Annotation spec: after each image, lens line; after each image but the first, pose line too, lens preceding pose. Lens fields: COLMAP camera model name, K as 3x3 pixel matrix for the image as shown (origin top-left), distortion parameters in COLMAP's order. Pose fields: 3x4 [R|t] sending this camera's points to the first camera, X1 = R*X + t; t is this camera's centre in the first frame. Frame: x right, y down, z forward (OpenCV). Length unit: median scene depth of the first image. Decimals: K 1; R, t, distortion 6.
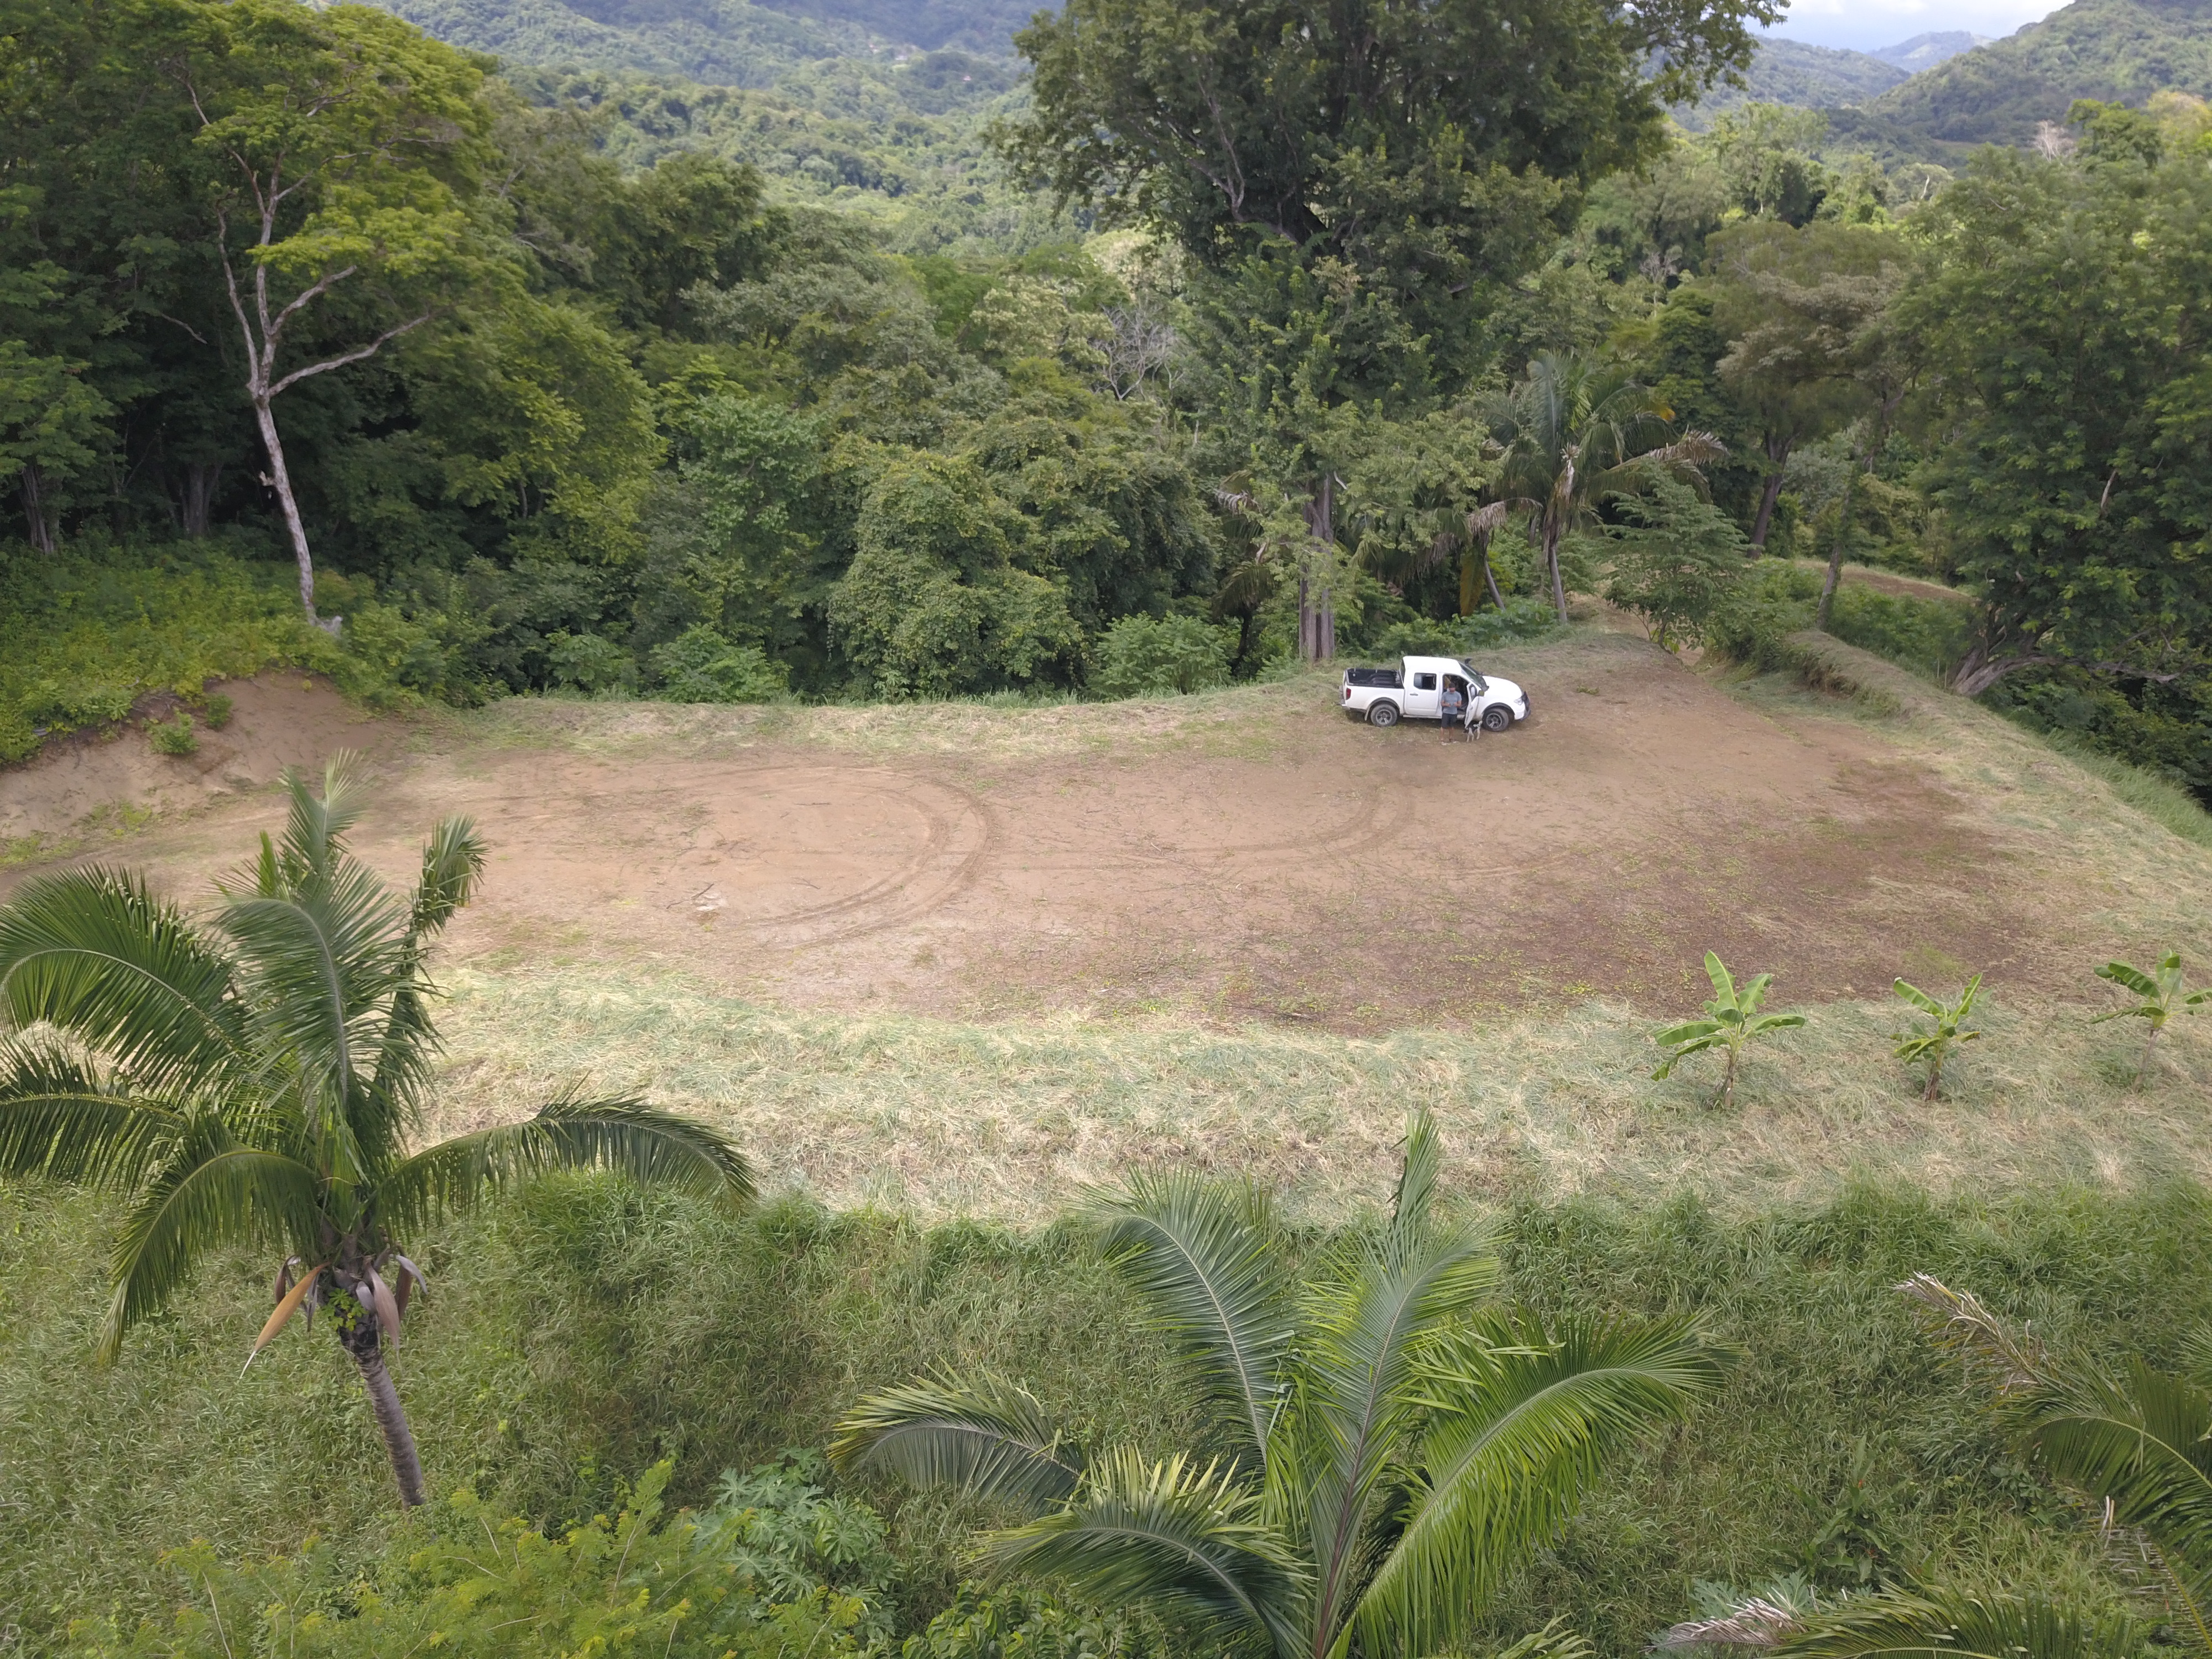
lens RADIAL K [[1687.0, 0, 1084.2], [0, 1687.0, 795.9], [0, 0, 1]] dist [-0.000752, 0.004632]
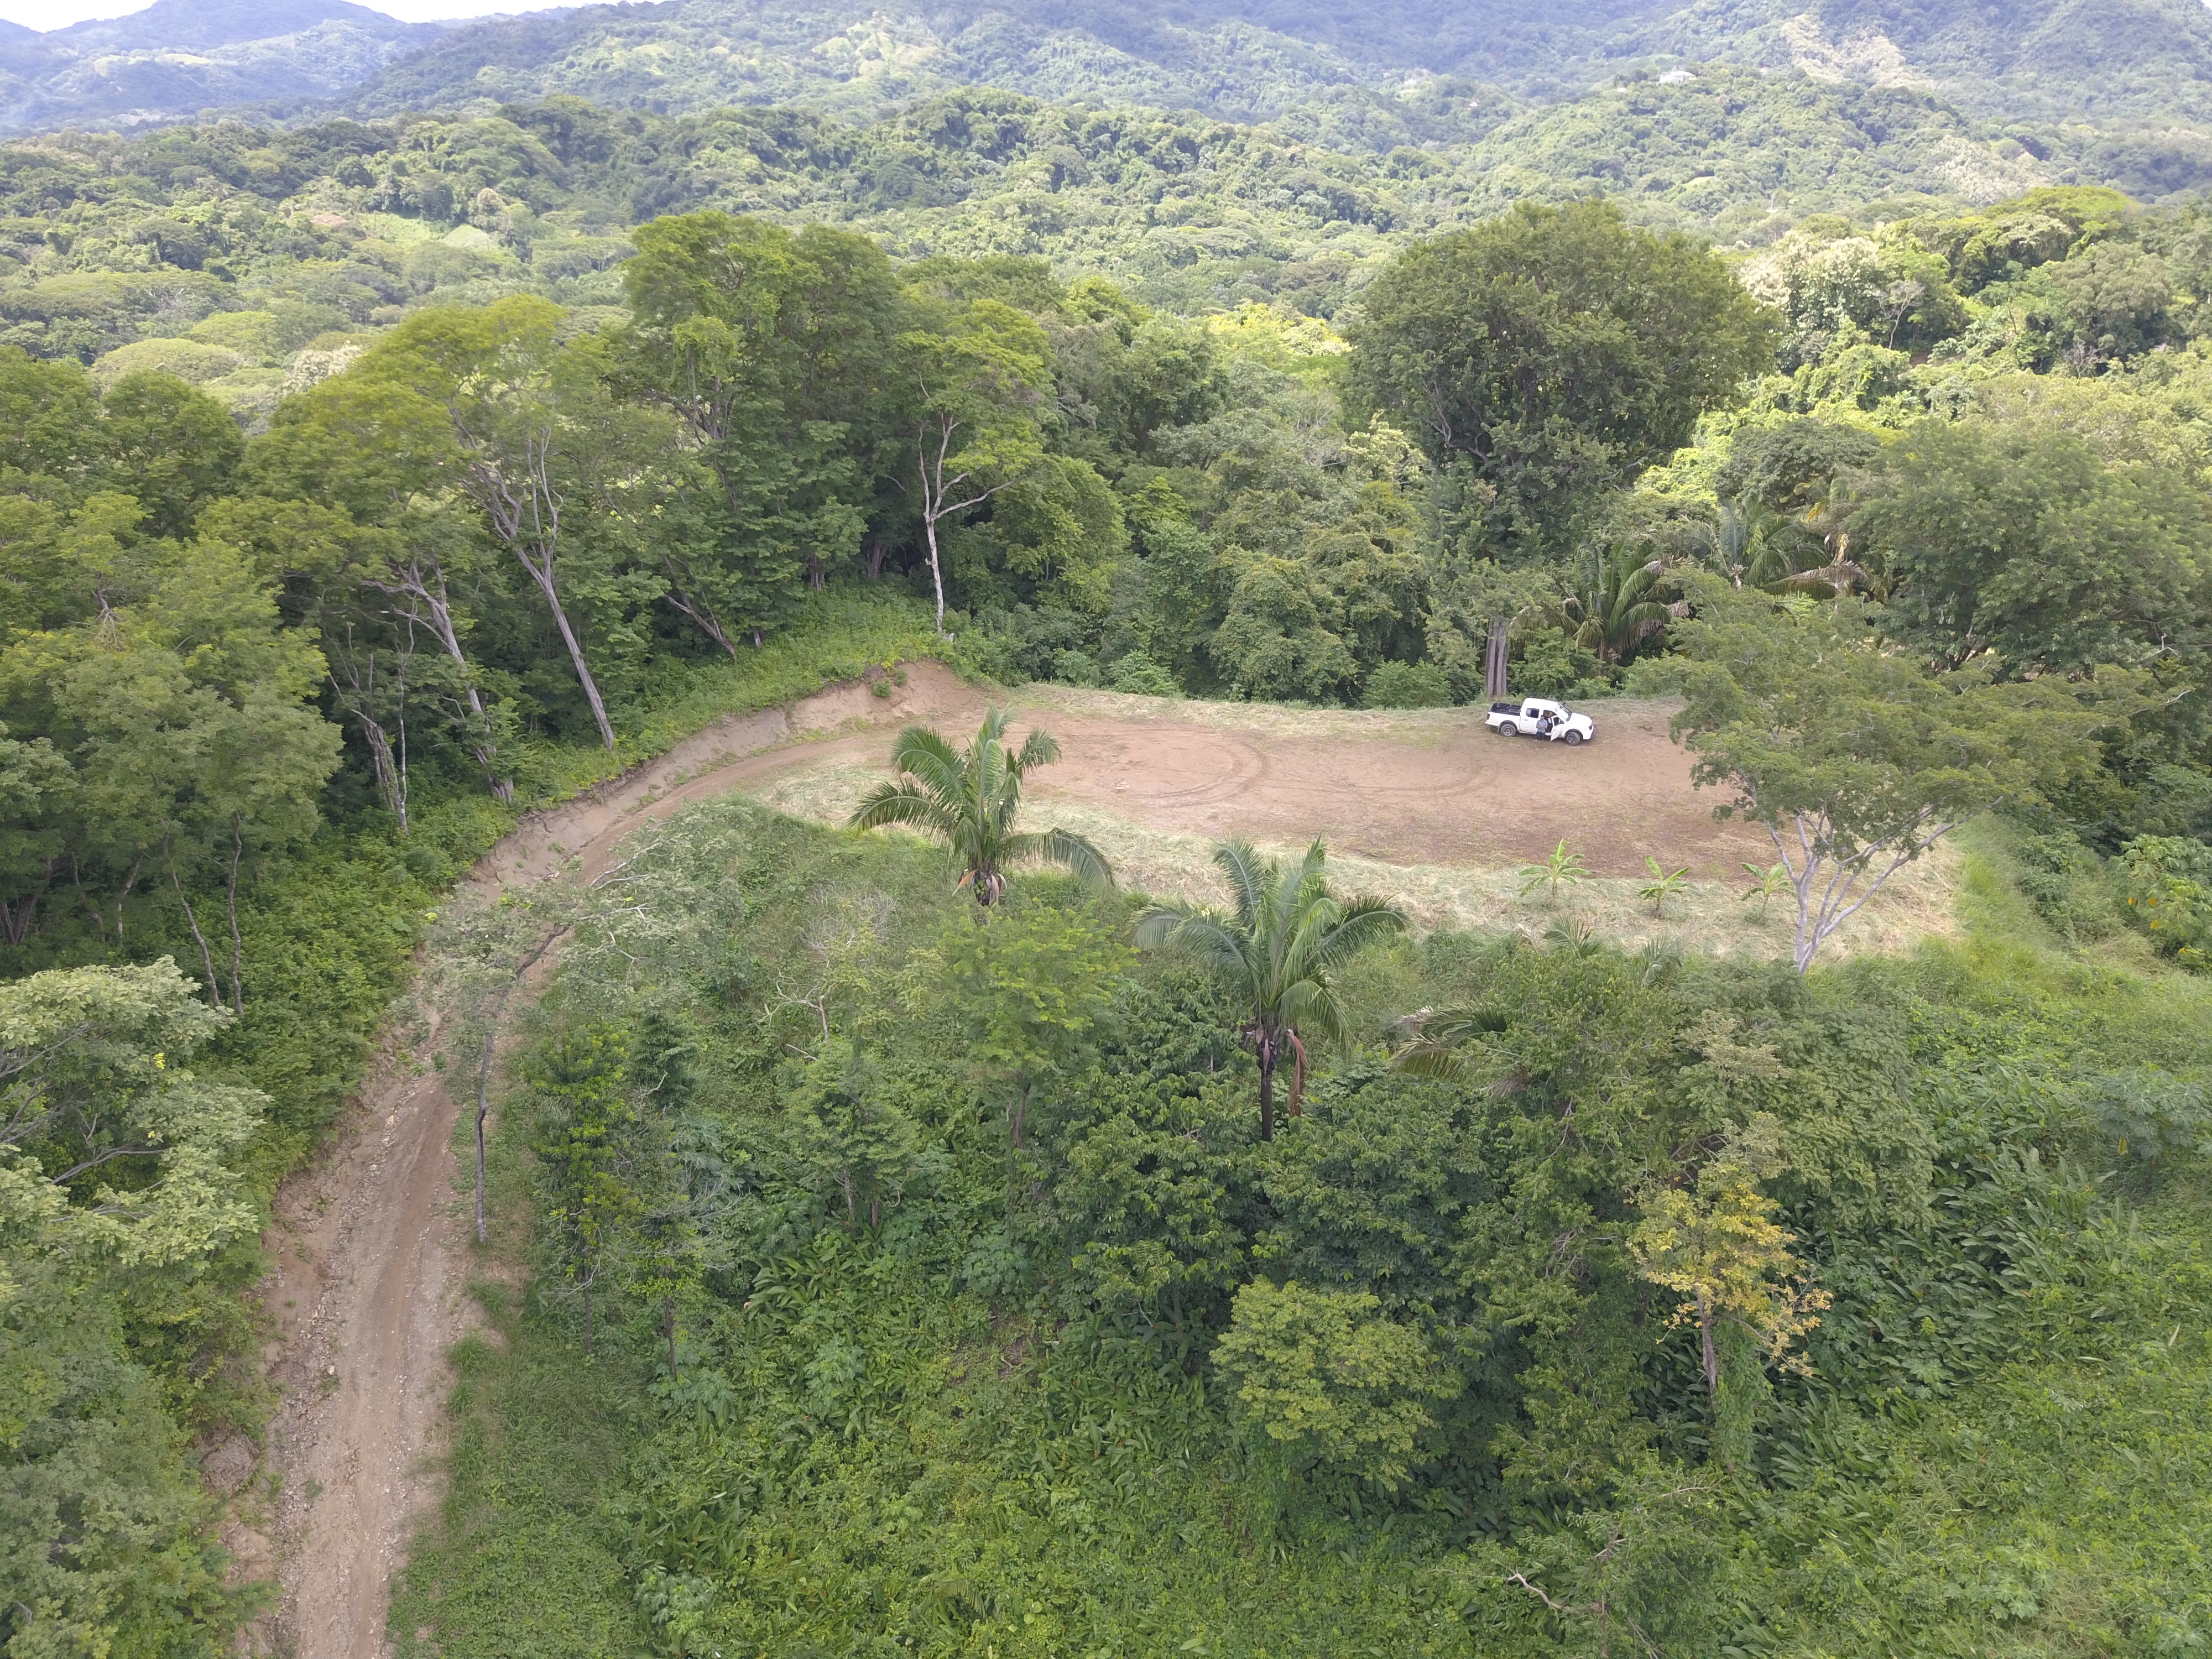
lens RADIAL K [[1698.1, 0, 1065.0], [0, 1698.1, 804.1], [0, 0, 1]] dist [-0.011033, 0.015394]
pose [[0.958477, 0.096163, -0.268465, 0.281894], [-0.096776, 0.995246, 0.010982, 0.069459], [0.268245, 0.015455, 0.963227, -1.066614]]
